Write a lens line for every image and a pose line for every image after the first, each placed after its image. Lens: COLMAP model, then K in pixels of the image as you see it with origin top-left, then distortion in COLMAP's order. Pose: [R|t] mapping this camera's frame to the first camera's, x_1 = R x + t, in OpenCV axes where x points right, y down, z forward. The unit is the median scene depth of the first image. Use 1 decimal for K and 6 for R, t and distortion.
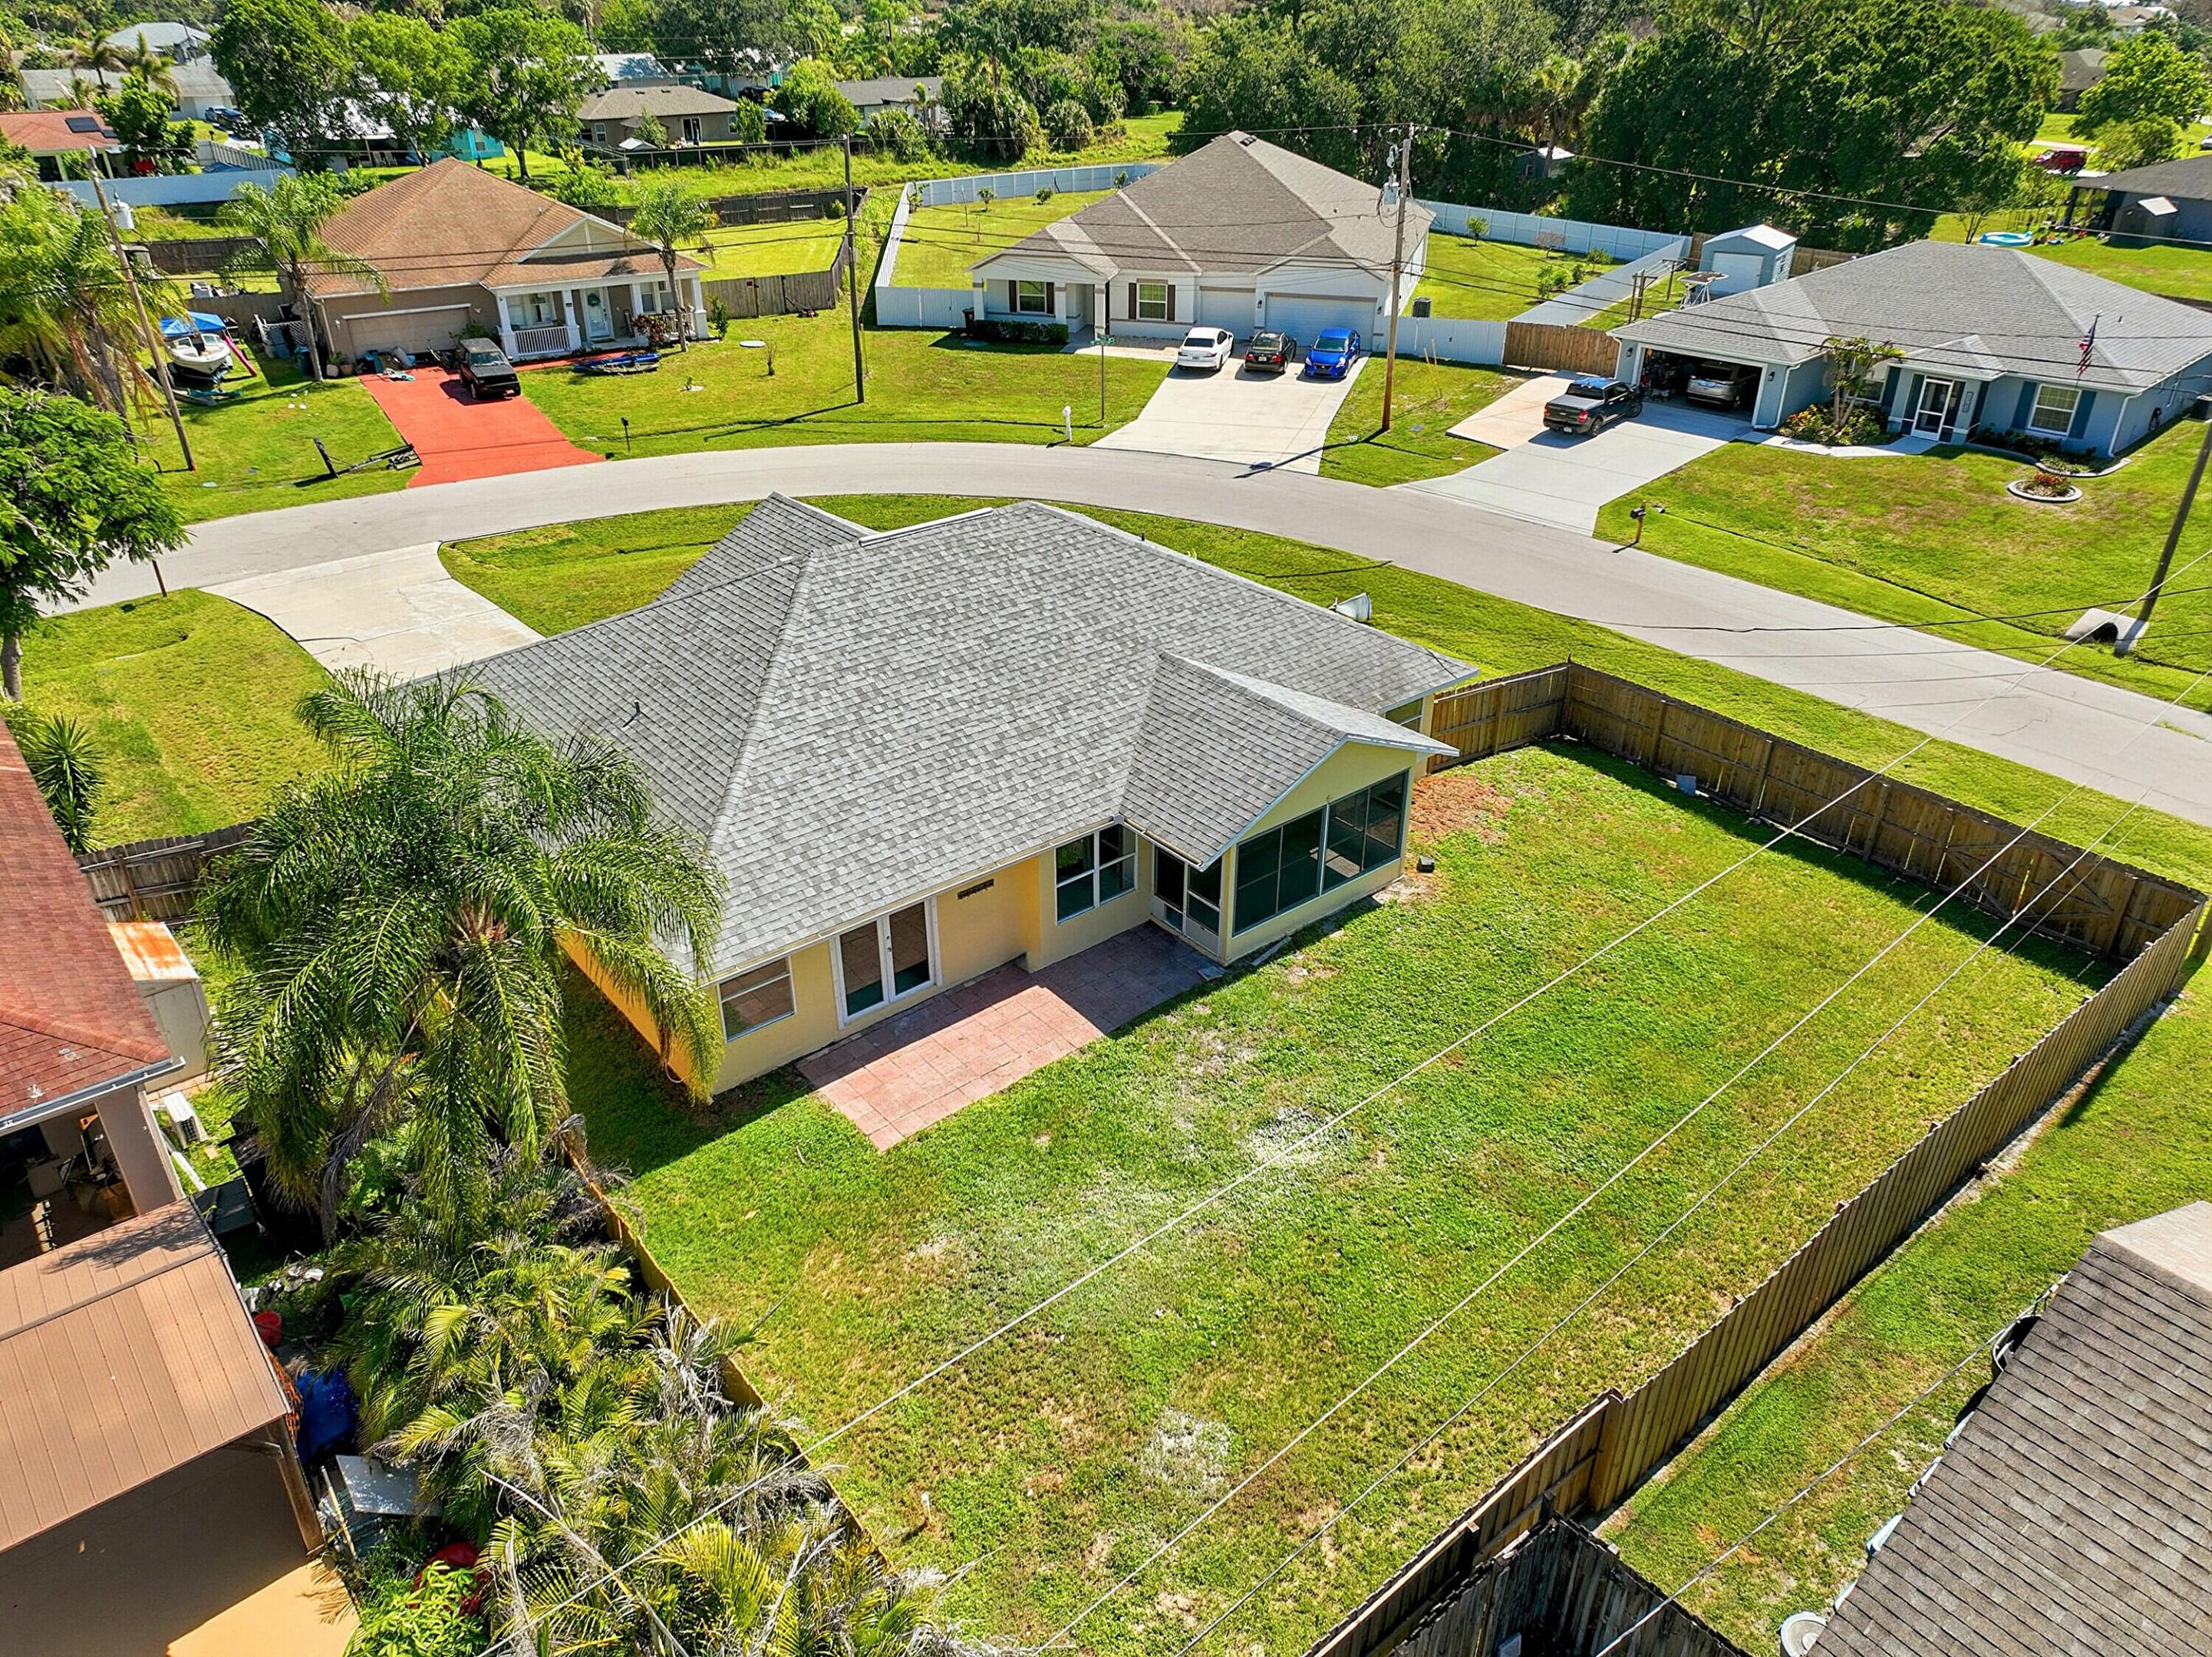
lens RADIAL K [[1556.4, 0, 1105.2], [0, 1556.4, 824.2], [0, 0, 1]] dist [0.001440, 0.013146]
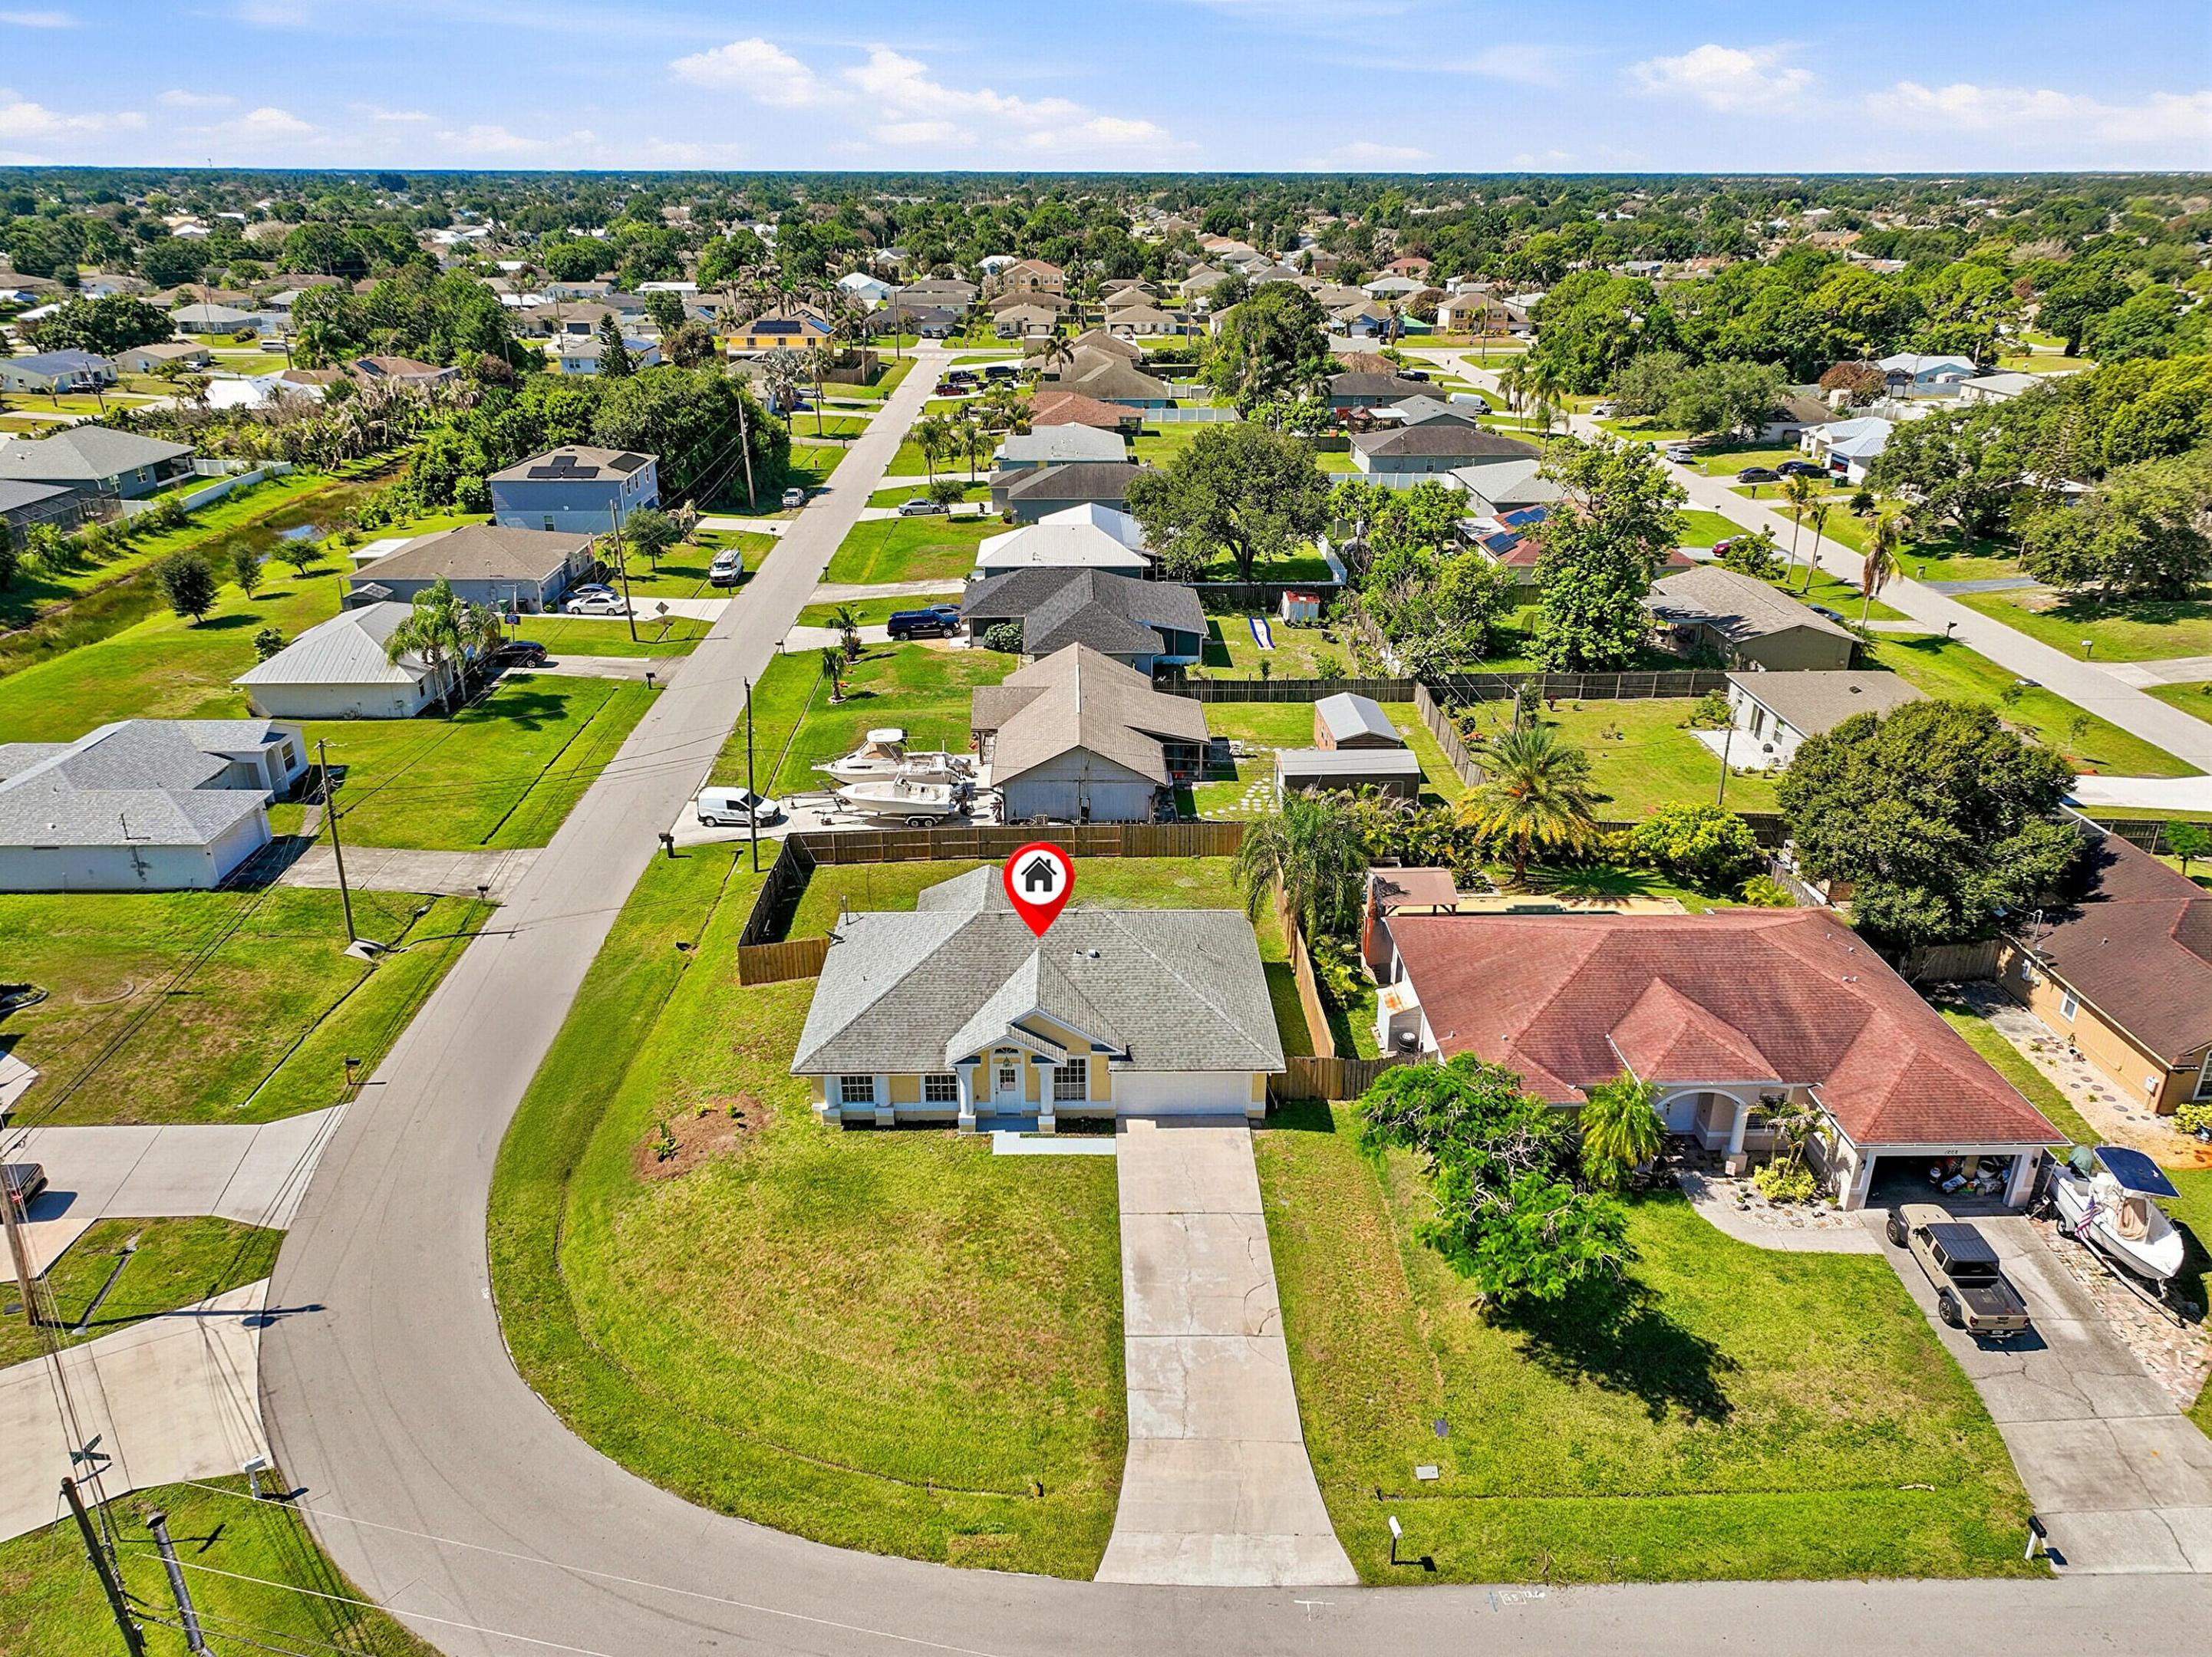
lens RADIAL K [[1556.4, 0, 1105.2], [0, 1556.4, 824.2], [0, 0, 1]] dist [0.001440, 0.013146]
pose [[-0.783315, -0.243429, 0.571980, -0.700974], [0.299640, 0.658324, 0.690526, -0.875781], [-0.544641, 0.712287, -0.442734, 0.936606]]
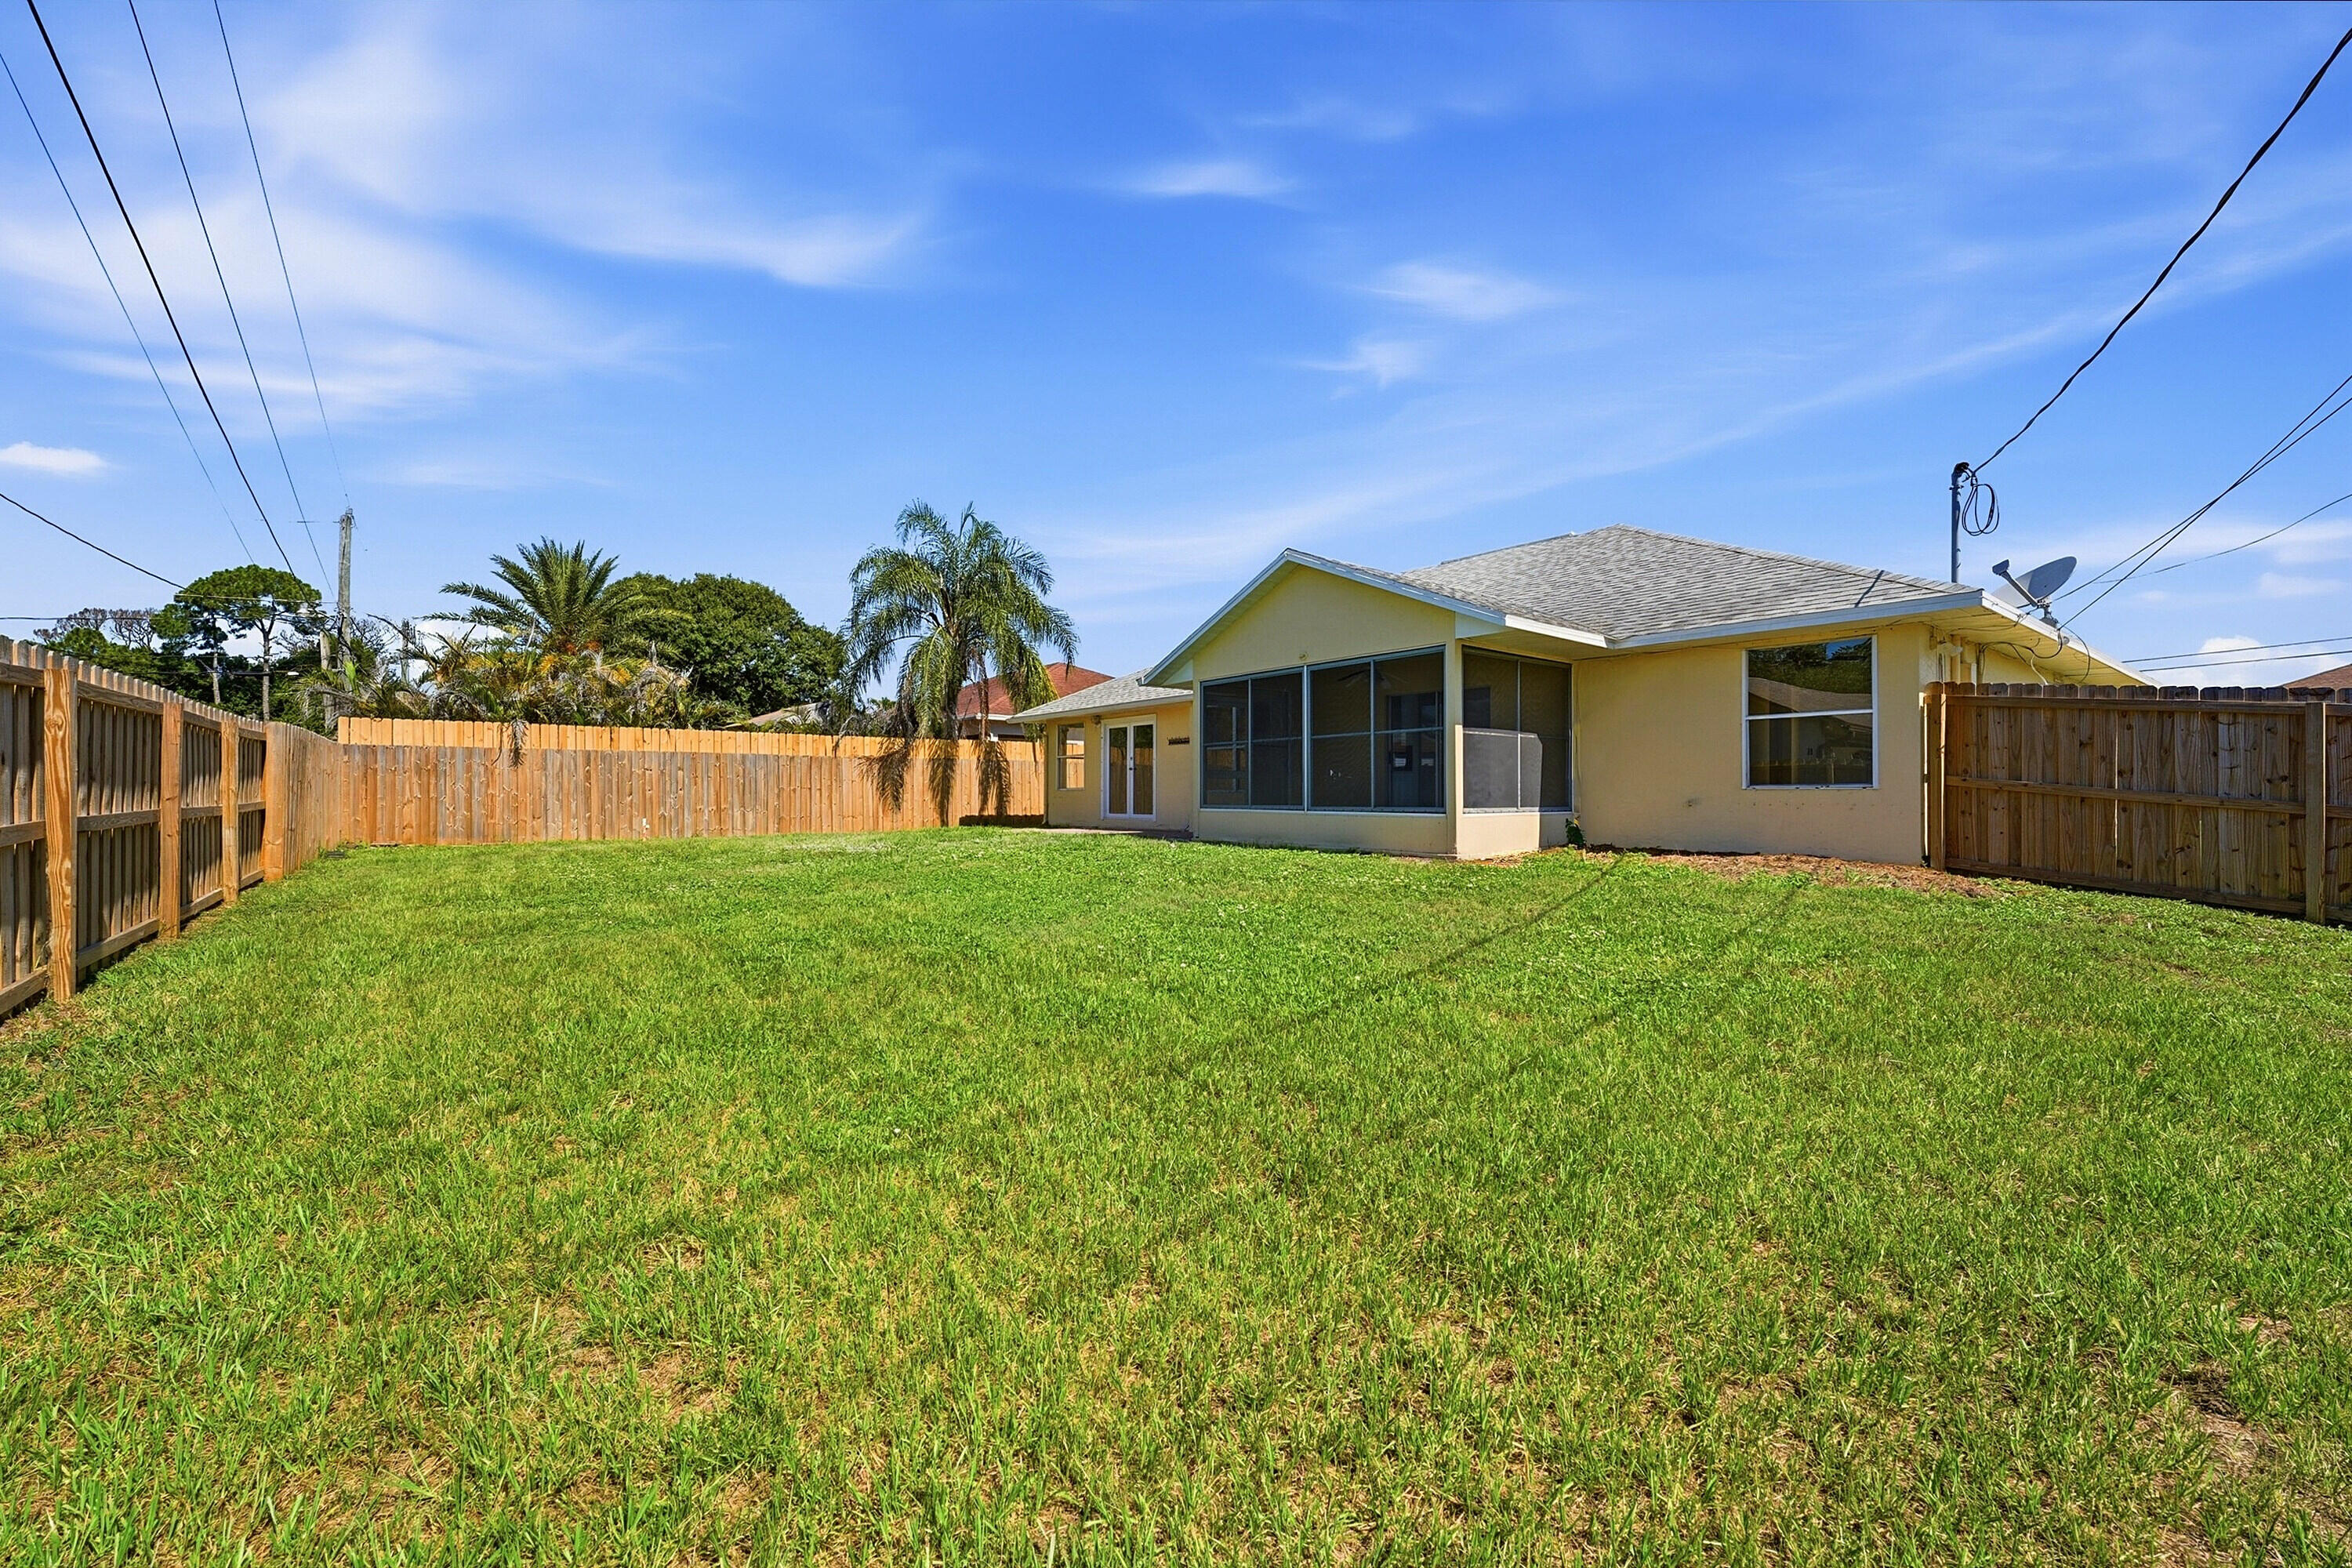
lens RADIAL K [[904.3, 0, 1170.0], [0, 904.3, 785.8], [0, 0, 1]] dist [0.000916, 0.000101]
pose [[-0.024844, 0.000675, -0.999691, 0.276200], [-0.481895, 0.876139, 0.012568, 0.029516], [0.875876, 0.482059, -0.021441, 0.469284]]
